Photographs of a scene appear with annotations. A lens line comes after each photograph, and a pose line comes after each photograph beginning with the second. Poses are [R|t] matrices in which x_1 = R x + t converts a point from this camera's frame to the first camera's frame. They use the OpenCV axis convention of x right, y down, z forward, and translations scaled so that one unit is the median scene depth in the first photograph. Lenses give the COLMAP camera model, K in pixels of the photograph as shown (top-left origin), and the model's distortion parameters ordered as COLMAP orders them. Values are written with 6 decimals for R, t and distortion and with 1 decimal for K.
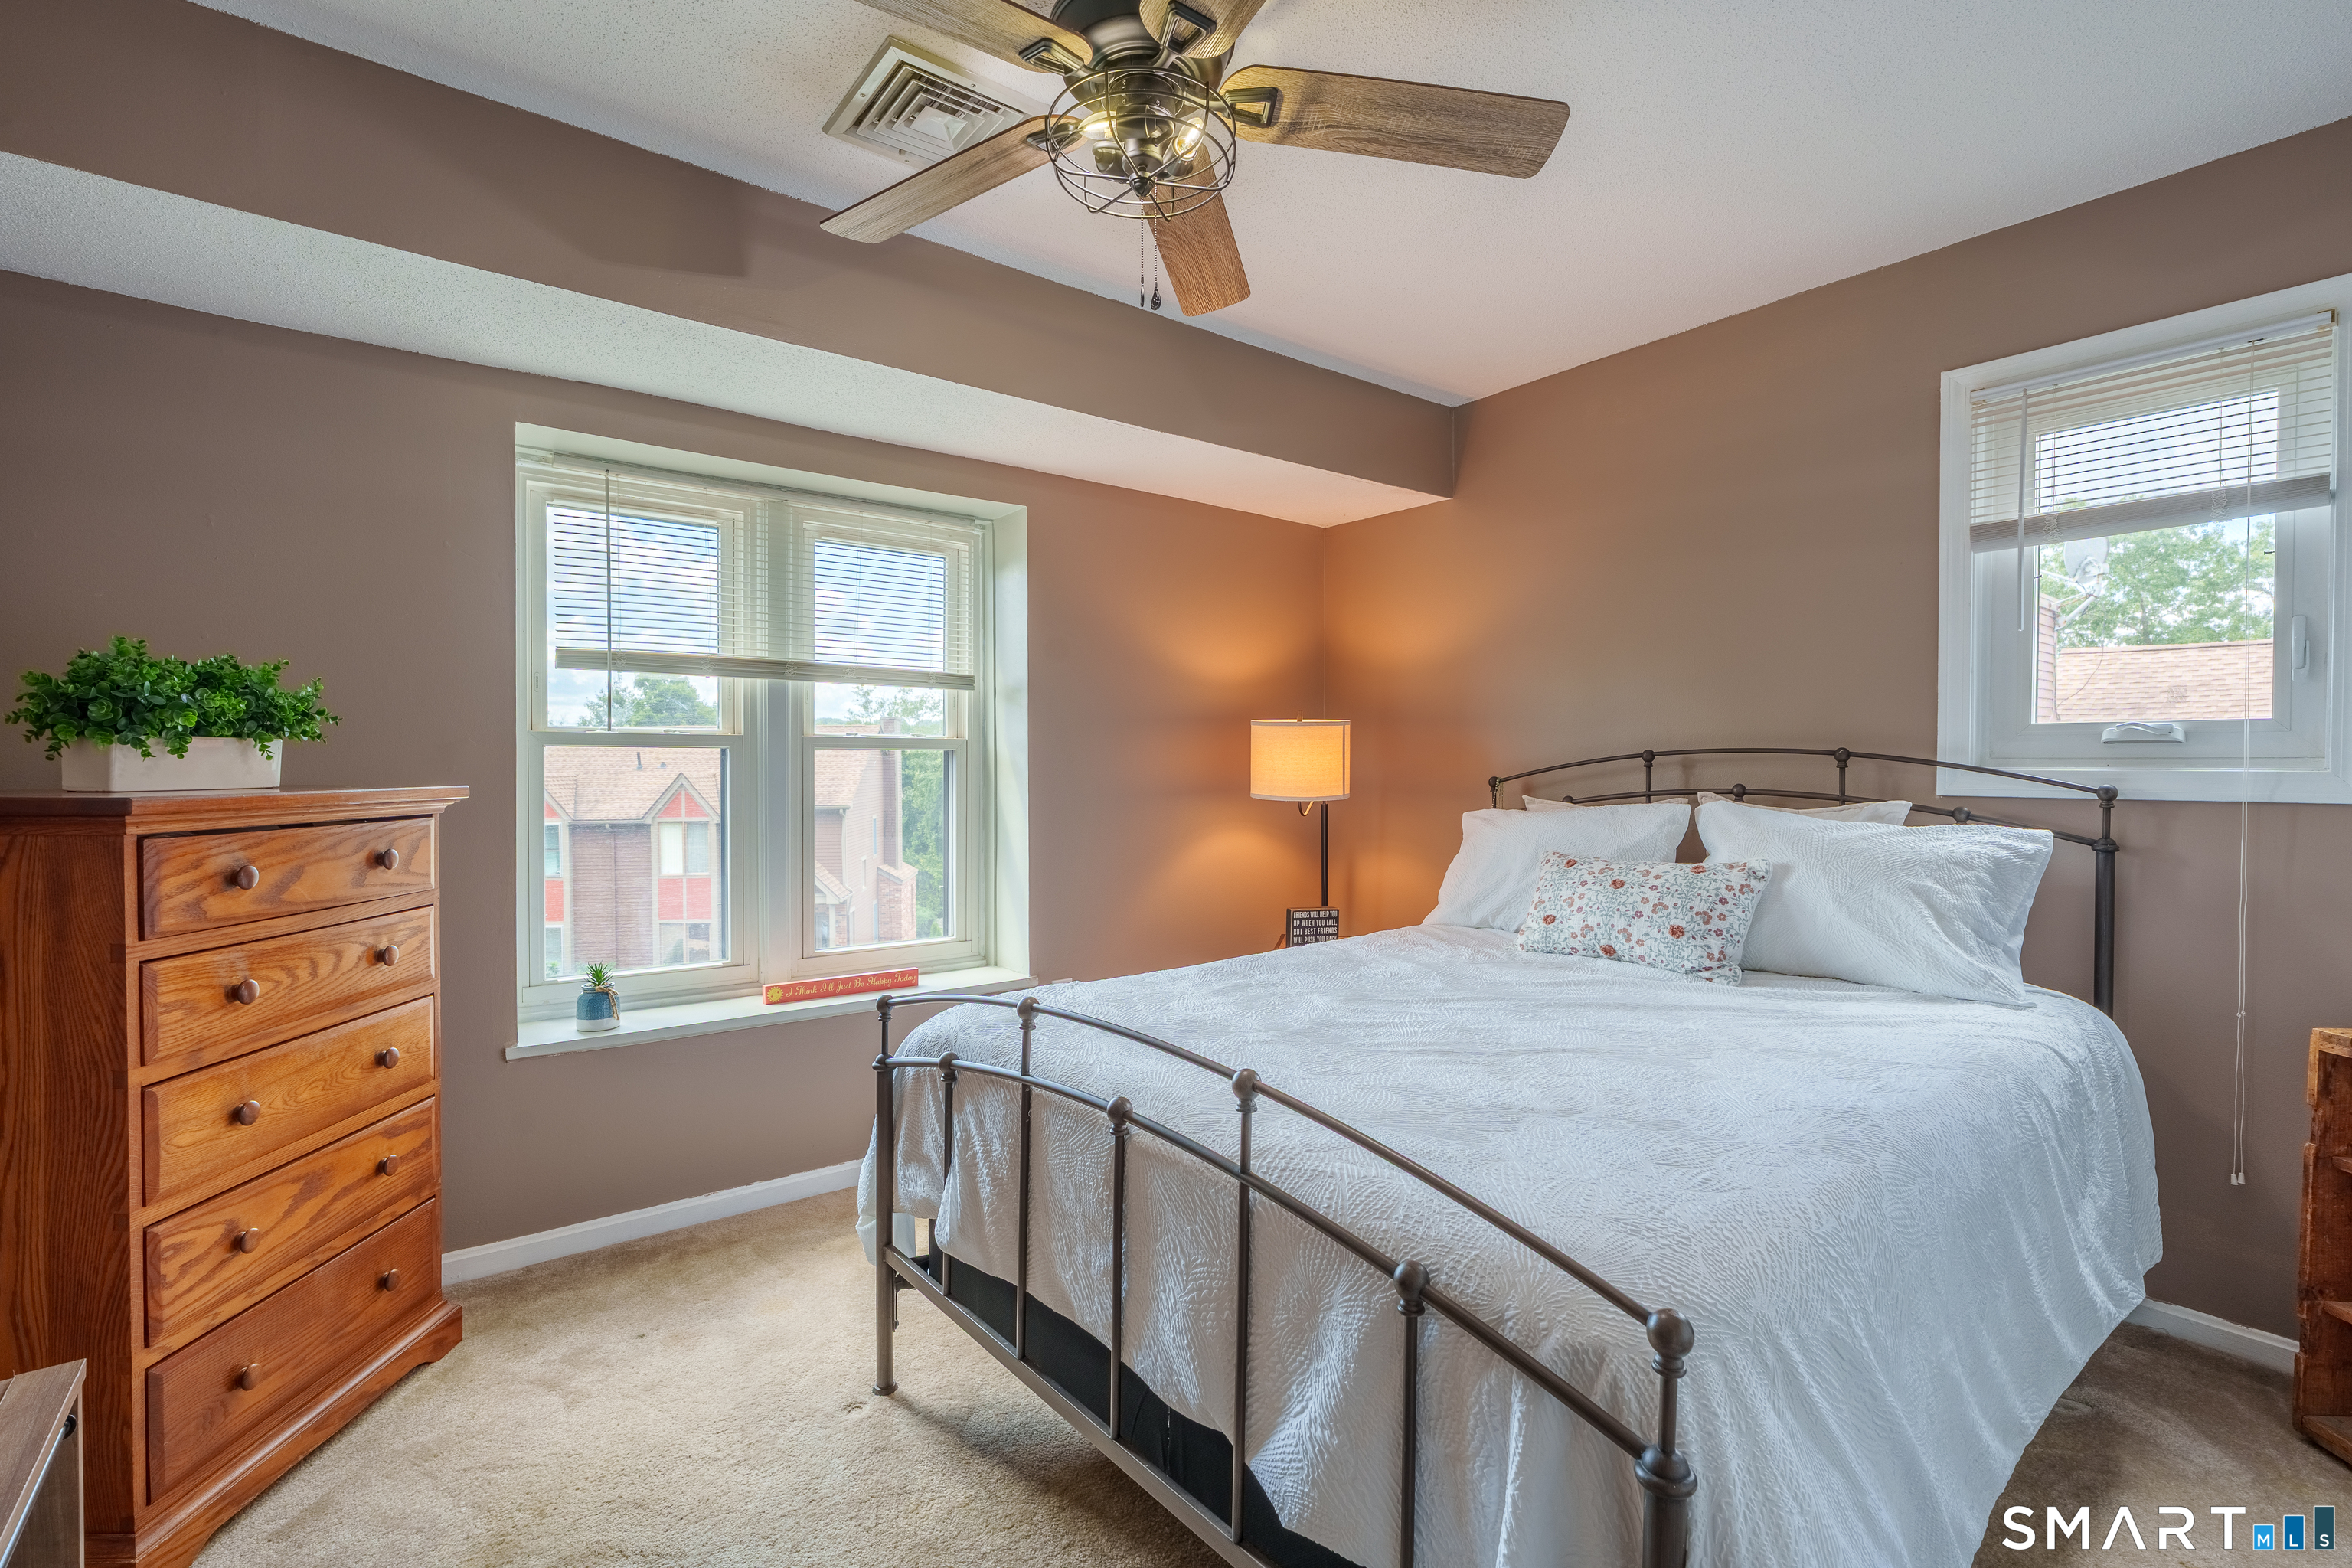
lens RADIAL K [[1074.1, 0, 1181.9], [0, 1074.1, 777.4], [0, 0, 1]] dist [-0.009909, 0.000487]
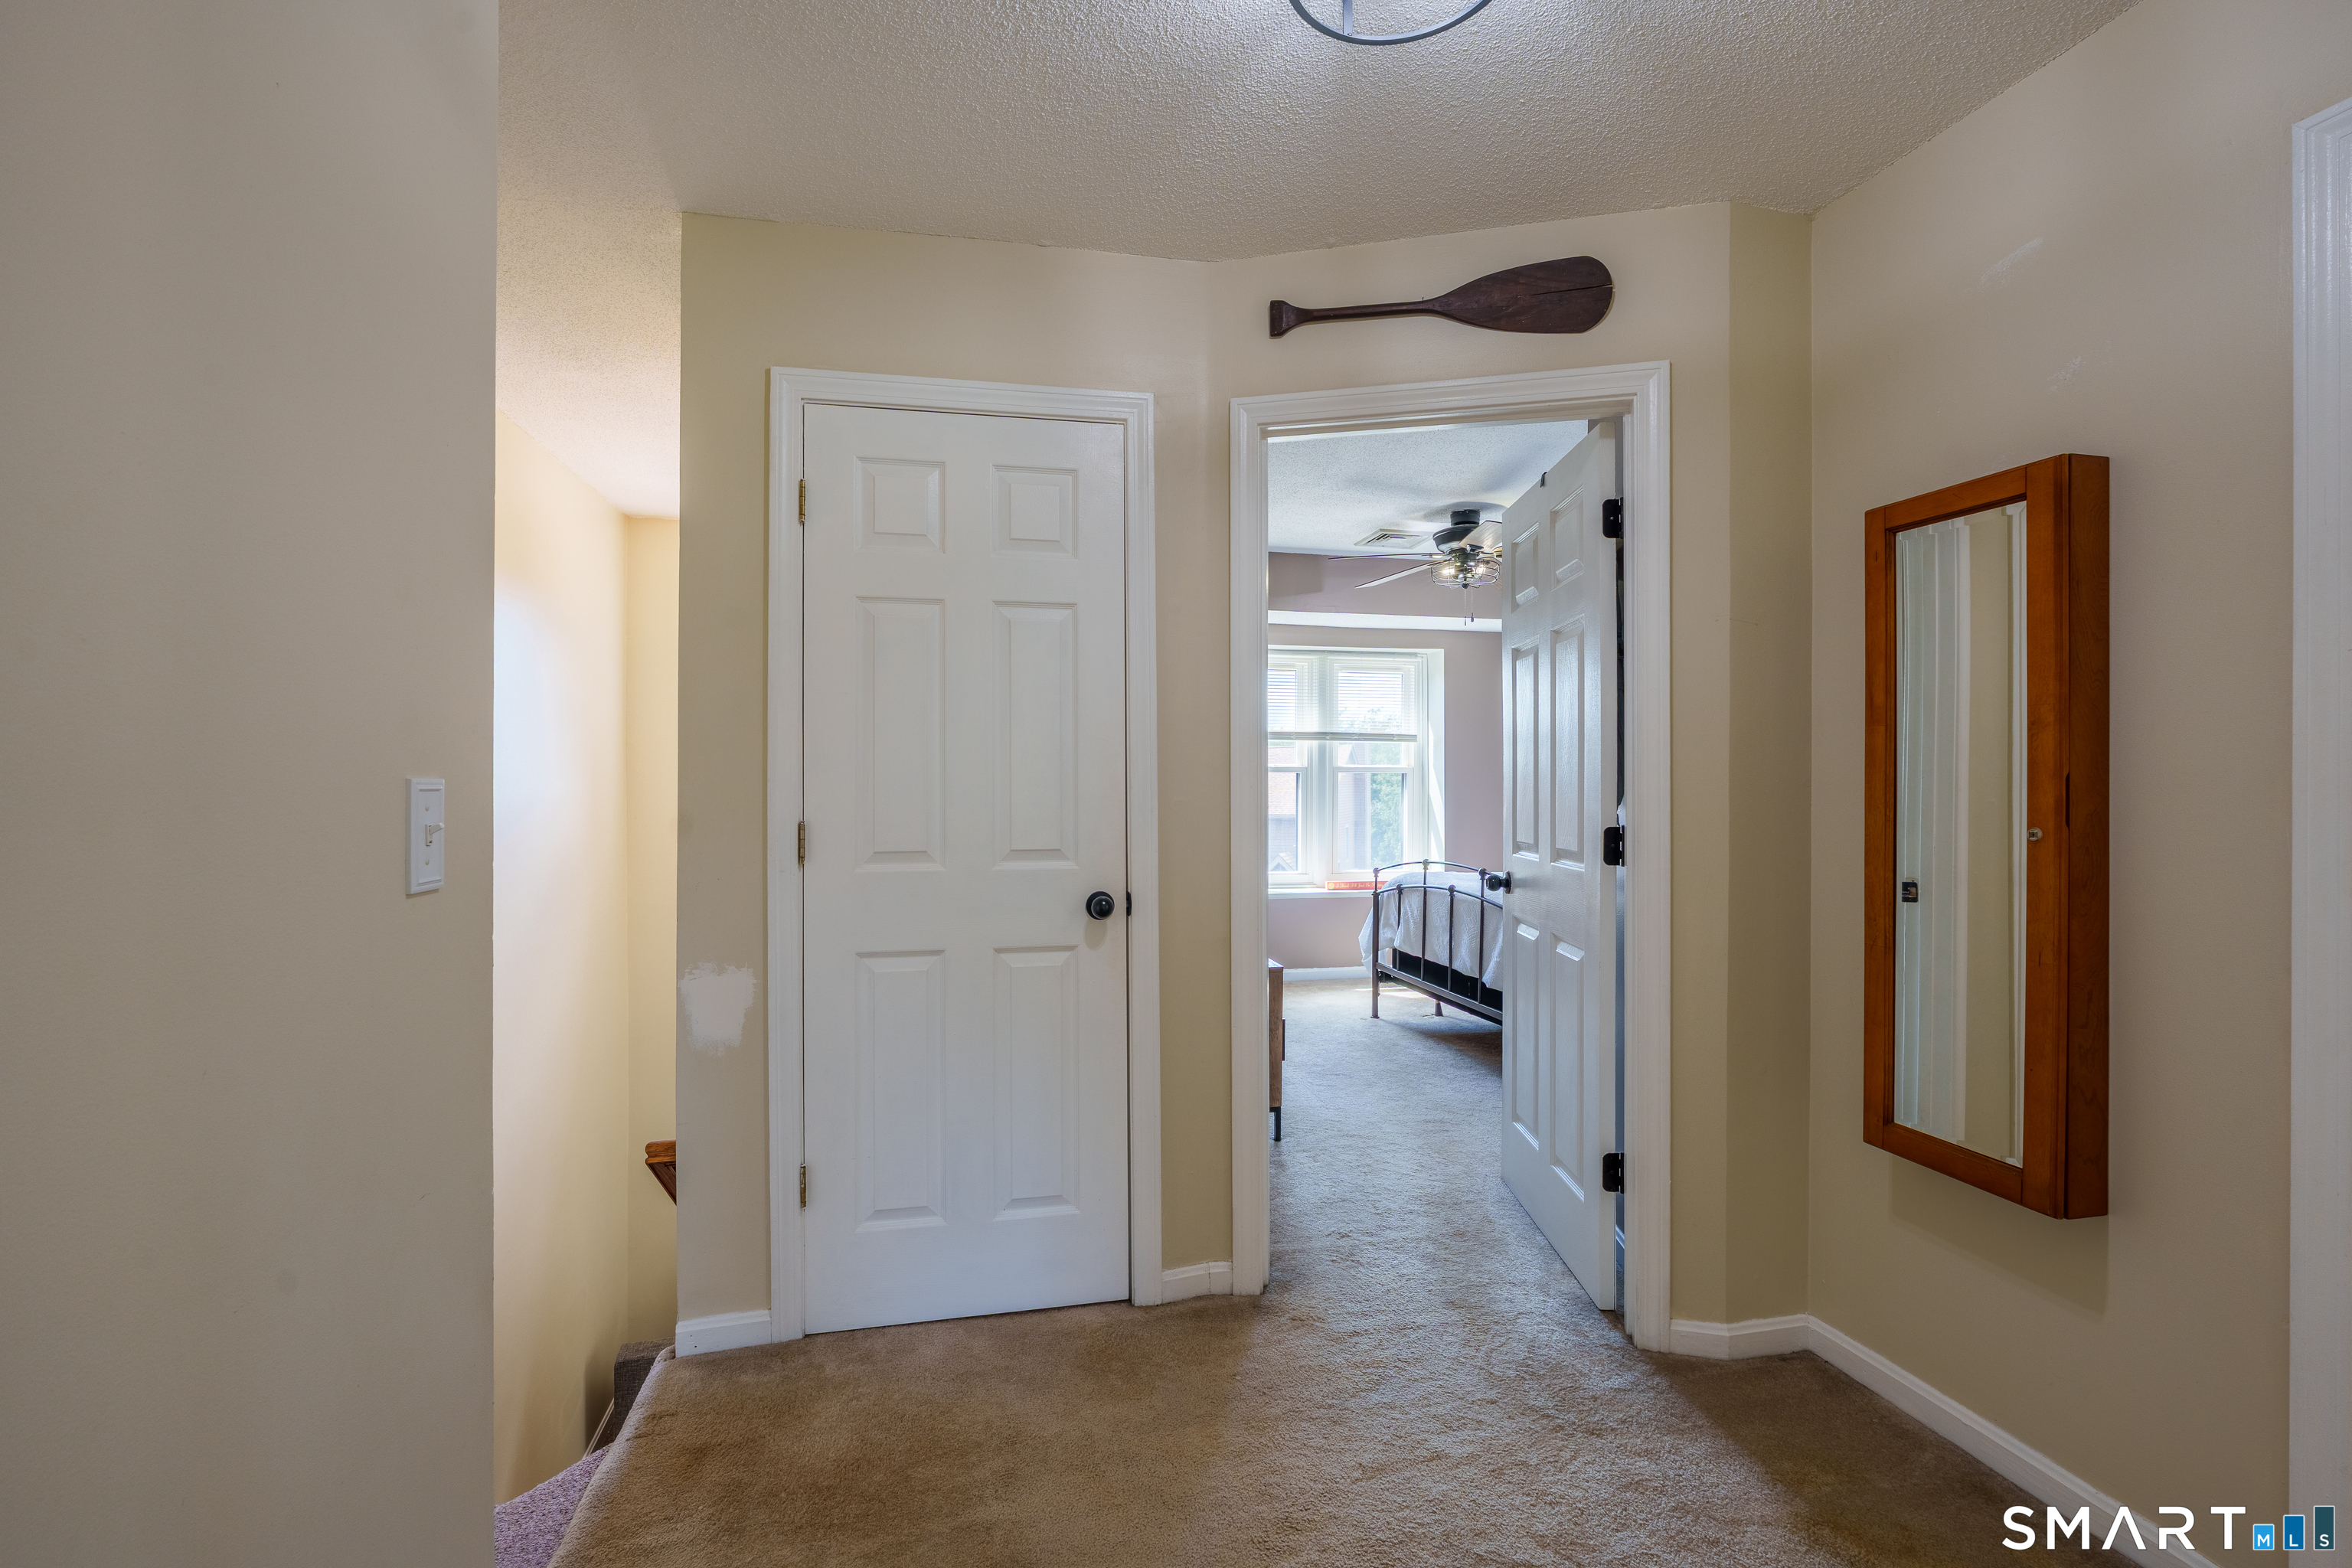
lens RADIAL K [[1074.1, 0, 1181.9], [0, 1074.1, 777.4], [0, 0, 1]] dist [-0.009909, 0.000487]
pose [[0.910428, 0.002121, -0.413662, 0.385512], [-0.008335, 0.999878, -0.013217, 0.018184], [0.413583, 0.015481, 0.910335, -1.628390]]
